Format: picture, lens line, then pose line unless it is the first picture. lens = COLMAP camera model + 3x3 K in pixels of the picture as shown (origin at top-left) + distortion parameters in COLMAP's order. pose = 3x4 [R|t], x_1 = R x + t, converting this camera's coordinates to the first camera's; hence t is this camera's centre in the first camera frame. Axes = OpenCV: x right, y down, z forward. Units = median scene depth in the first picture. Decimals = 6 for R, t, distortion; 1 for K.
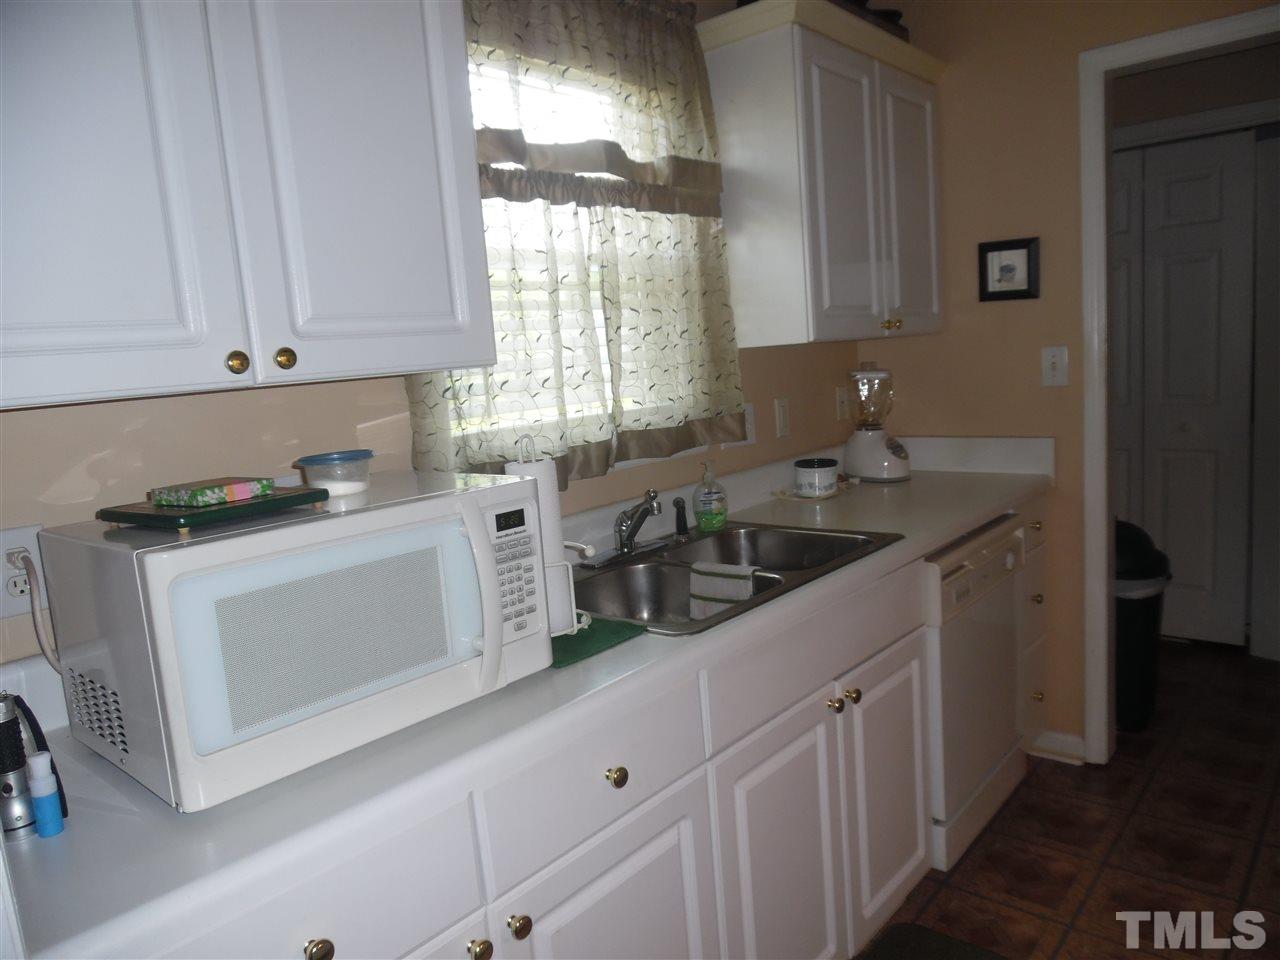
lens RADIAL K [[910.8, 0, 643.8], [0, 910.8, 477.4], [0, 0, 1]] dist [0.004442, -0.004165]
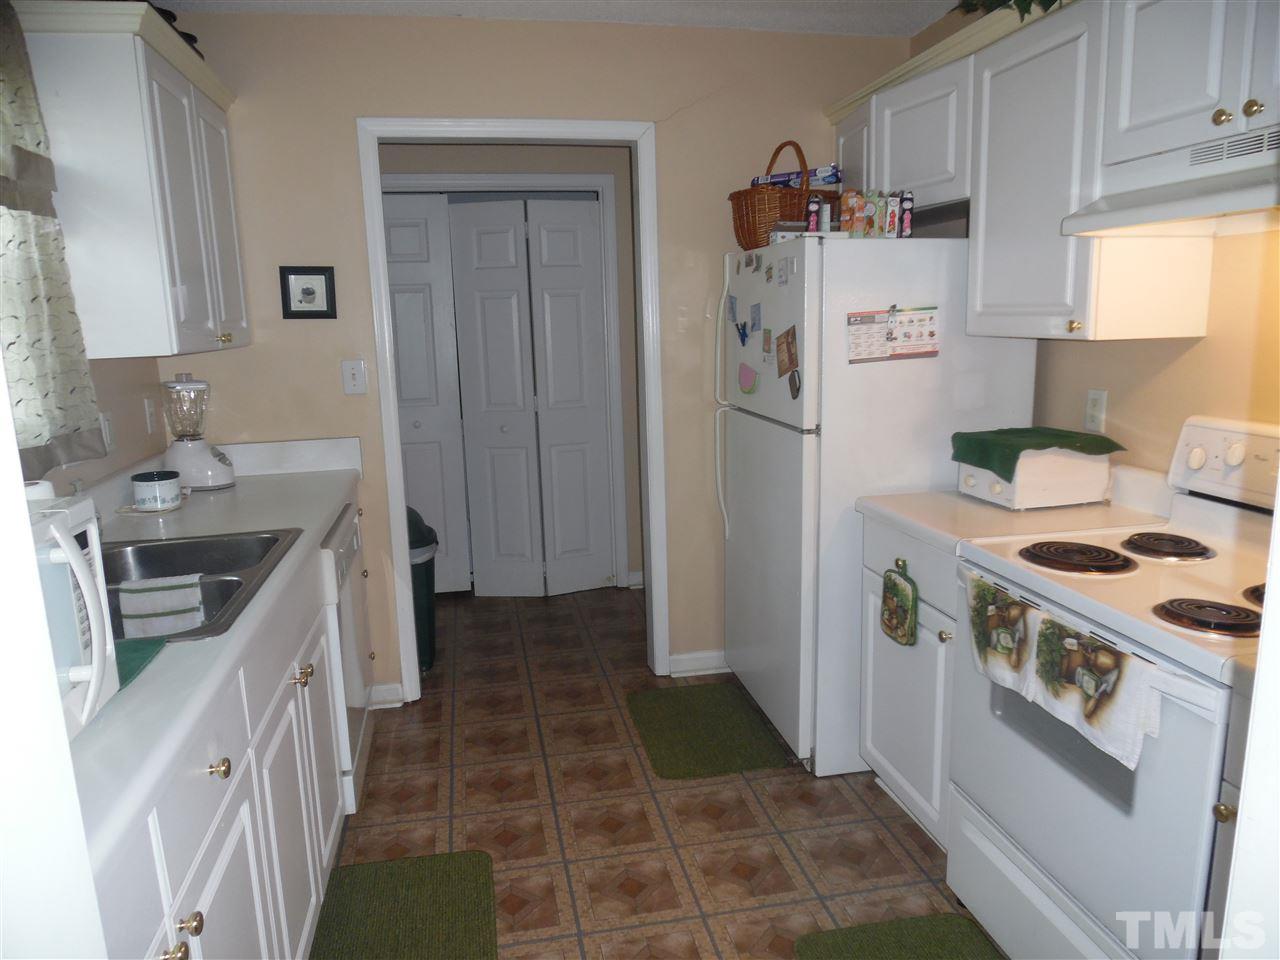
lens RADIAL K [[910.5, 0, 640.8], [0, 910.5, 481.7], [0, 0, 1]] dist [0.012493, 0.005586]
pose [[0.631586, -0.092392, 0.769781, -0.264944], [0.094826, 0.994625, 0.041577, -0.001008], [-0.769485, 0.046736, 0.636952, -0.035645]]
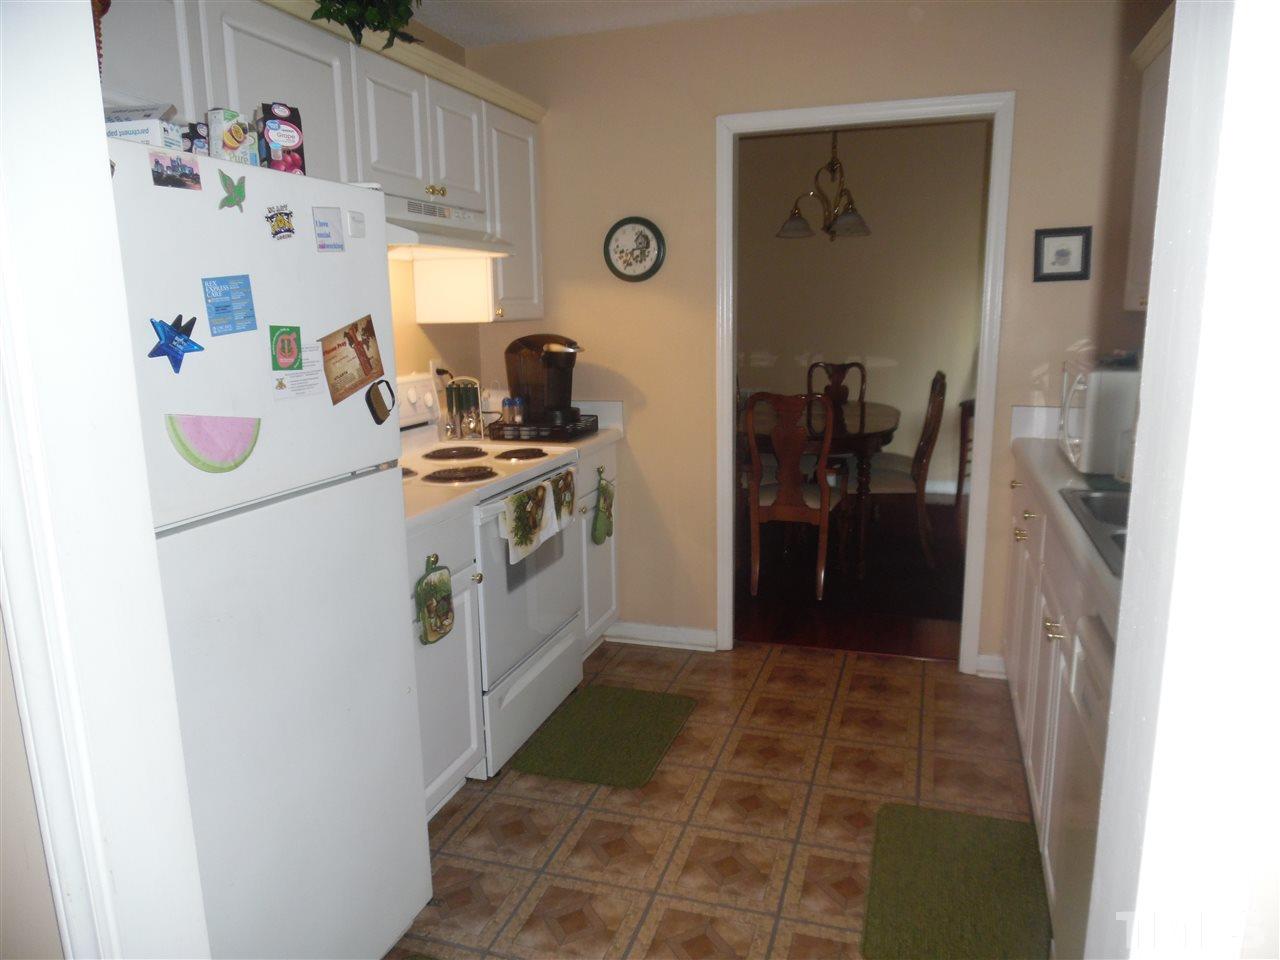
lens RADIAL K [[909.9, 0, 639.7], [0, 909.9, 474.4], [0, 0, 1]] dist [-0.002207, -0.002112]
pose [[-0.924576, 0.144331, -0.352602, 0.815273], [0.019591, 0.942255, 0.334321, -0.251498], [0.380494, 0.302198, -0.874014, 1.308393]]
